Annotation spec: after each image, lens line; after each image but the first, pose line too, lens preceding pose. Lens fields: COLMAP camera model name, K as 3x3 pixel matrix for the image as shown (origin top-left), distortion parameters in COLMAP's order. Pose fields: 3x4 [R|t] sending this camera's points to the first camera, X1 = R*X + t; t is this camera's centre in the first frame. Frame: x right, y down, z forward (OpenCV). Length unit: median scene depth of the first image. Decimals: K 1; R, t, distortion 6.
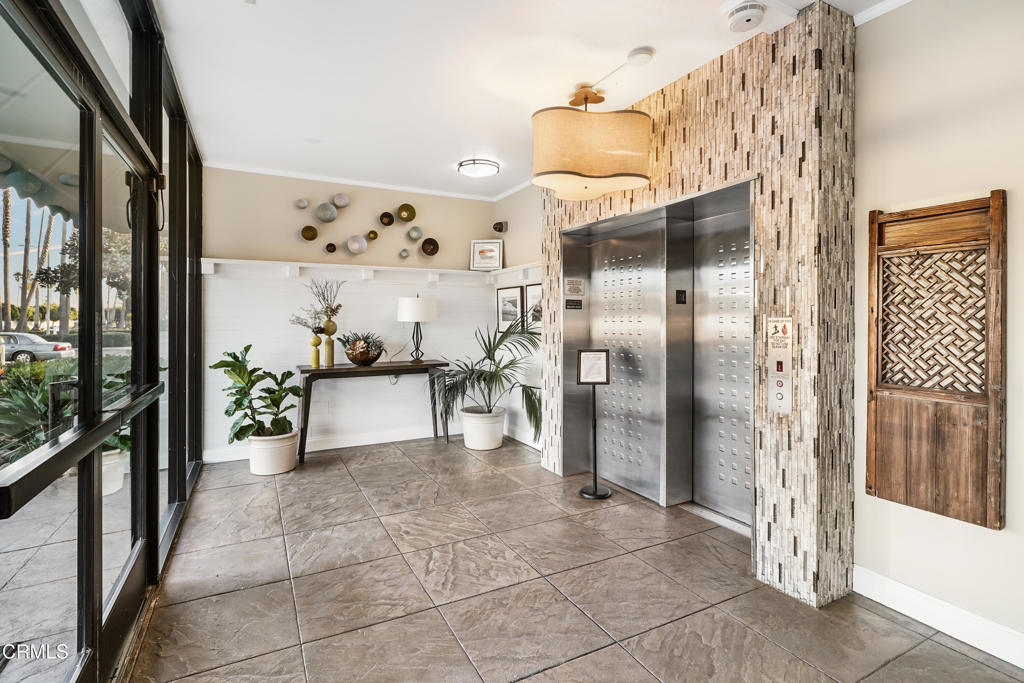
lens RADIAL K [[469.3, 0, 585.6], [0, 469.3, 327.1], [0, 0, 1]] dist [0.002101, 0.000507]
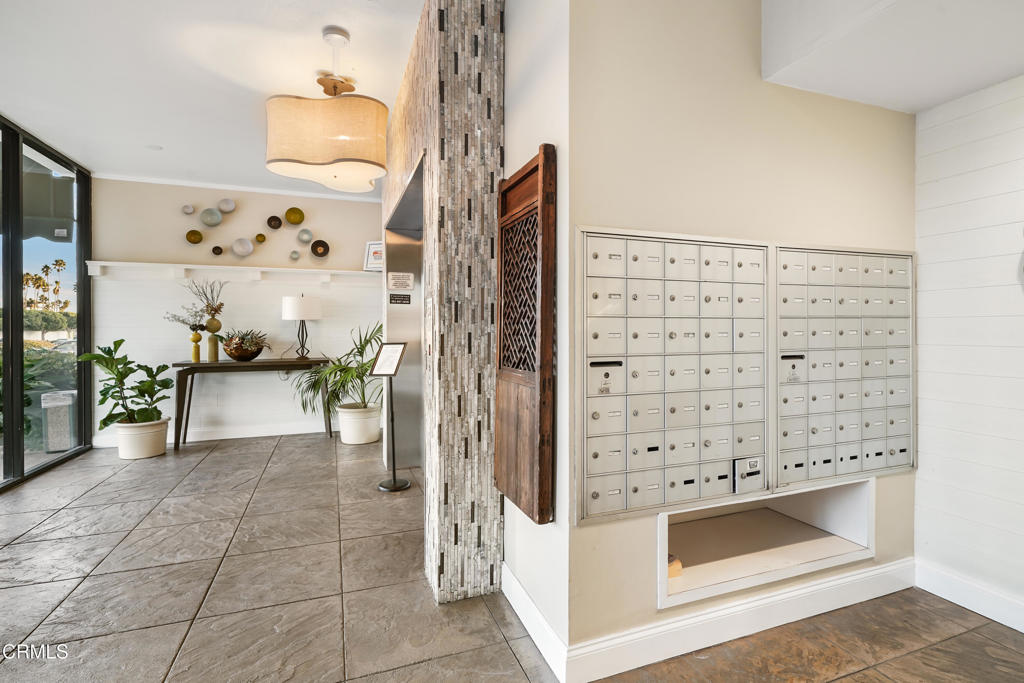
lens RADIAL K [[469.3, 0, 512.6], [0, 469.3, 335.6], [0, 0, 1]] dist [0.002101, 0.000507]
pose [[0.991747, -0.000292, -0.128207, 0.304721], [0.001085, 0.999981, 0.006115, 0.021323], [0.128203, -0.006204, 0.991729, 0.034156]]
